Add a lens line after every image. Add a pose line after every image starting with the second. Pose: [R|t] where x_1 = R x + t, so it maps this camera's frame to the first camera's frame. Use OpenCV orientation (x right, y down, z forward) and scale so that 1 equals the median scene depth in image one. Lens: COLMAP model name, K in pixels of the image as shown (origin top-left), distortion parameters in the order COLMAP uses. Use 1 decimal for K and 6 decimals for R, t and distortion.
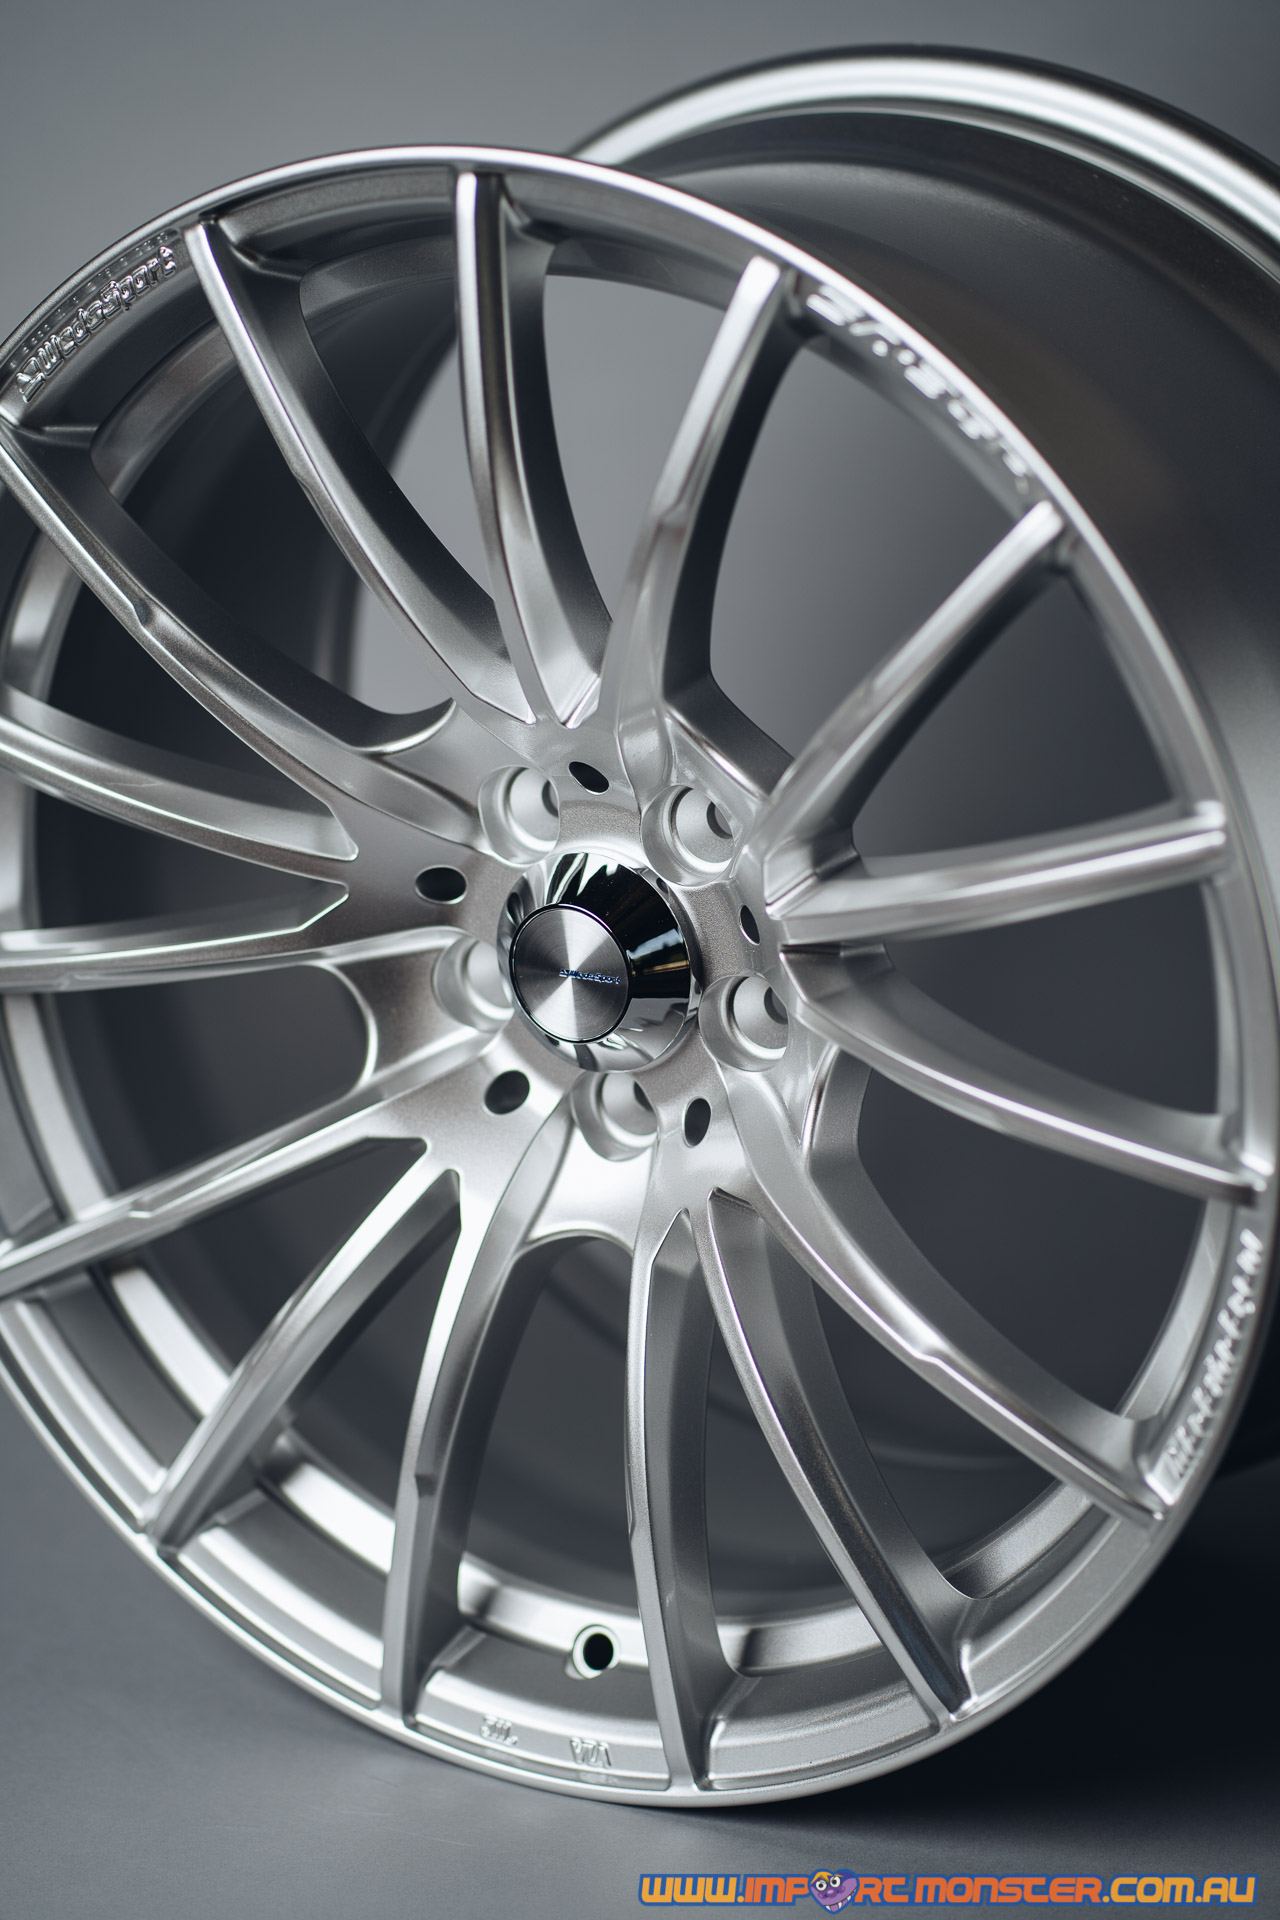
lens RADIAL K [[4696.8, 0, 807.5], [0, 4696.8, 961.8], [0, 0, 1]] dist [1.615165, -28.635626]
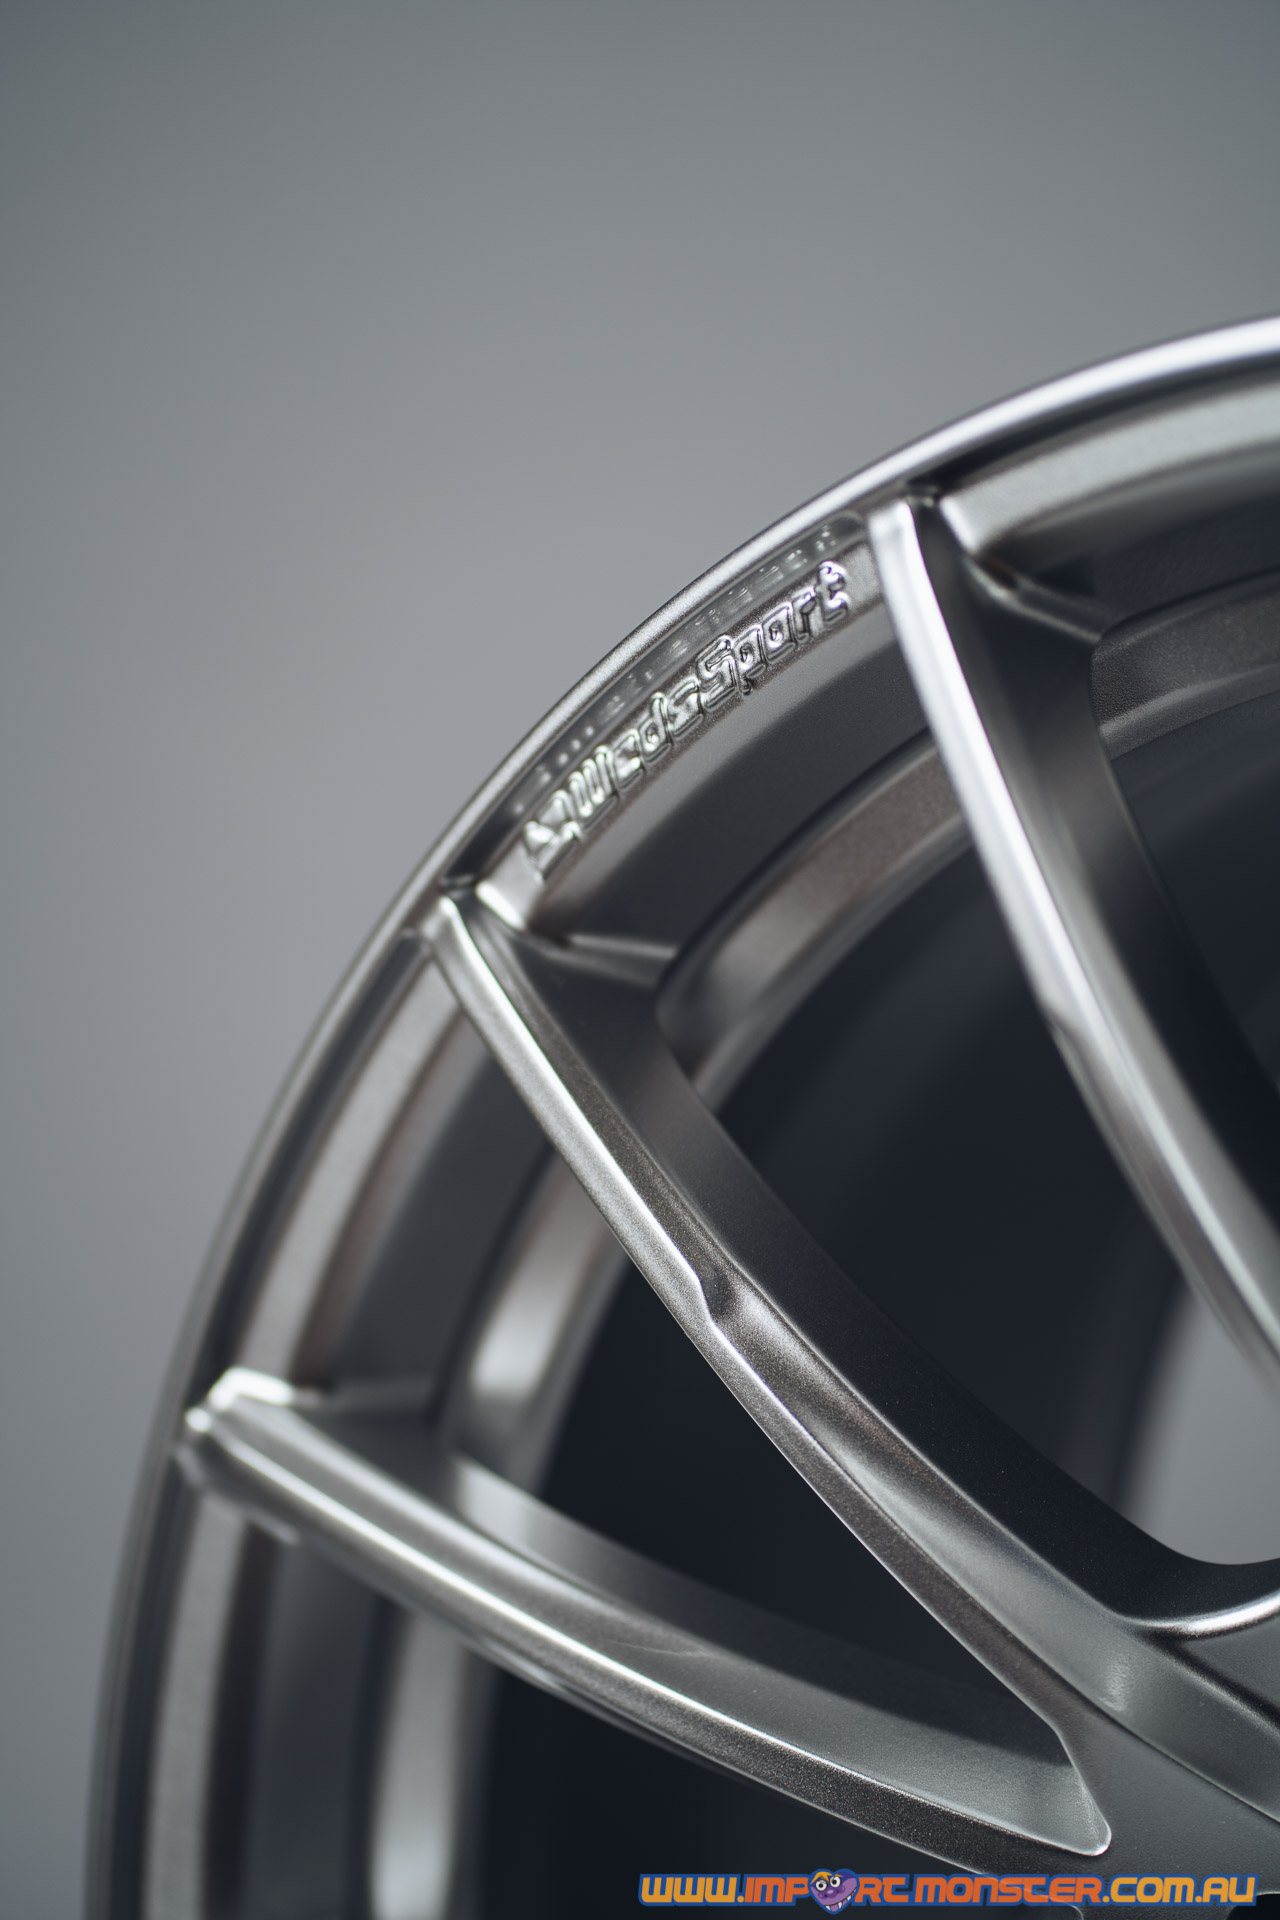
lens RADIAL K [[4767.5, 0, 640.0], [0, 4767.5, 960.0], [0, 0, 1]] dist [-0.080366, -0.400972]
pose [[0.976531, 0.061824, -0.206311, -0.048919], [-0.103902, 0.974305, -0.199836, -0.009302], [0.188656, 0.216583, 0.957863, 0.526429]]
